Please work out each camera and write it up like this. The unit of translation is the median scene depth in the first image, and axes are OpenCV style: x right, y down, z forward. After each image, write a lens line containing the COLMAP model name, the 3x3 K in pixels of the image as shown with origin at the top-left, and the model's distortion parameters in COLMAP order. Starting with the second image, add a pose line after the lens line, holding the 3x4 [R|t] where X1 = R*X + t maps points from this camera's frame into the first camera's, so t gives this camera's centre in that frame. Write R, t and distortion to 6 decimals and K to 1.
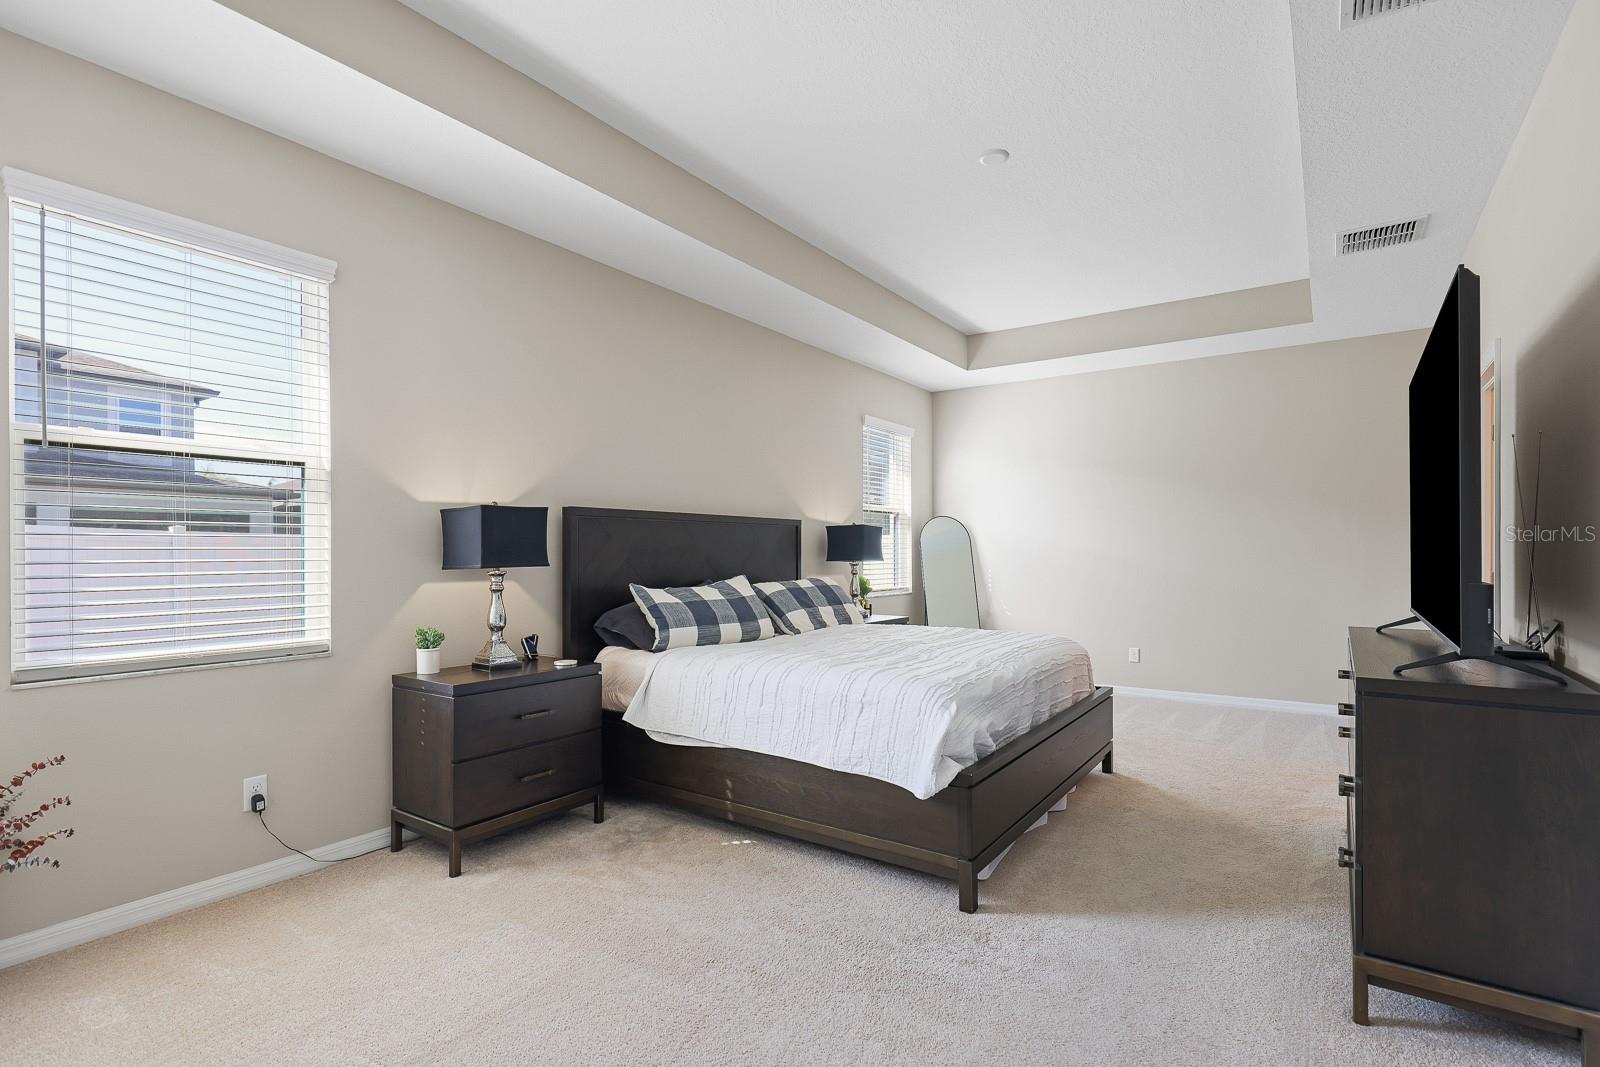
lens RADIAL K [[752.3, 0, 805.9], [0, 752.3, 544.3], [0, 0, 1]] dist [0.000577, -0.000033]
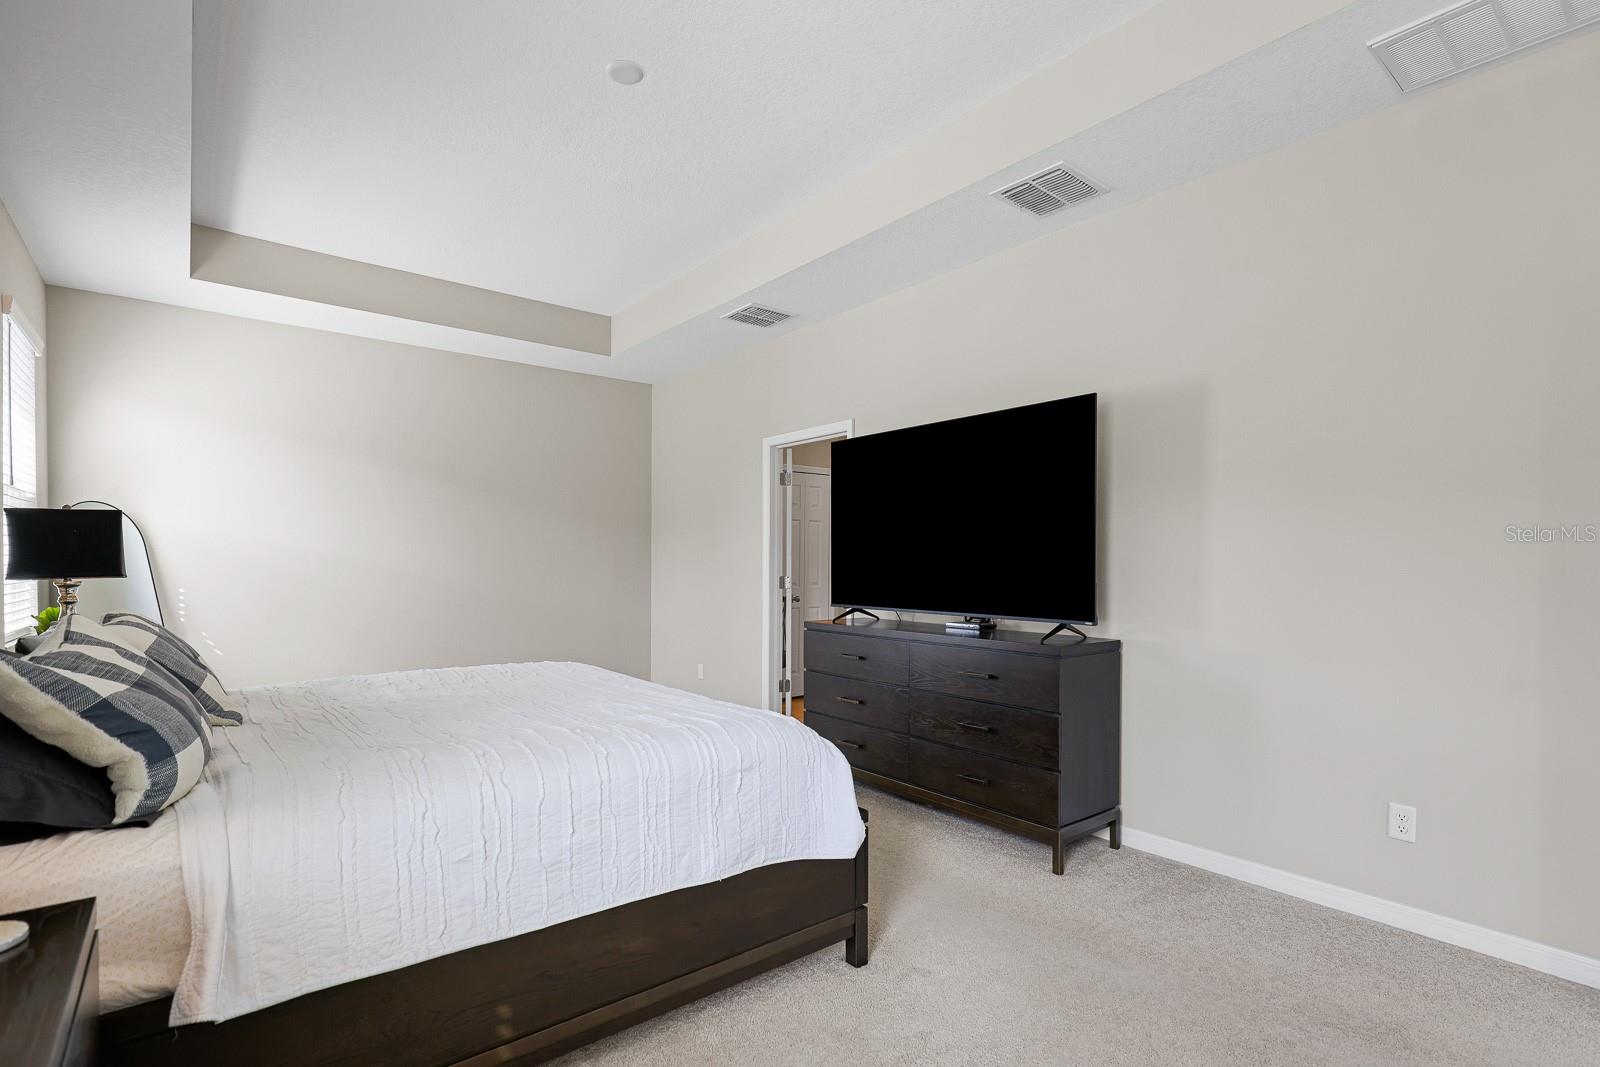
lens RADIAL K [[760.9, 0, 798.7], [0, 760.9, 570.7], [0, 0, 1]] dist [-0.000389, -0.000177]
pose [[0.282625, -0.007055, 0.959205, -0.467577], [-0.011218, 0.999880, 0.010660, 0.008579], [-0.959165, -0.013773, 0.282512, 0.575336]]
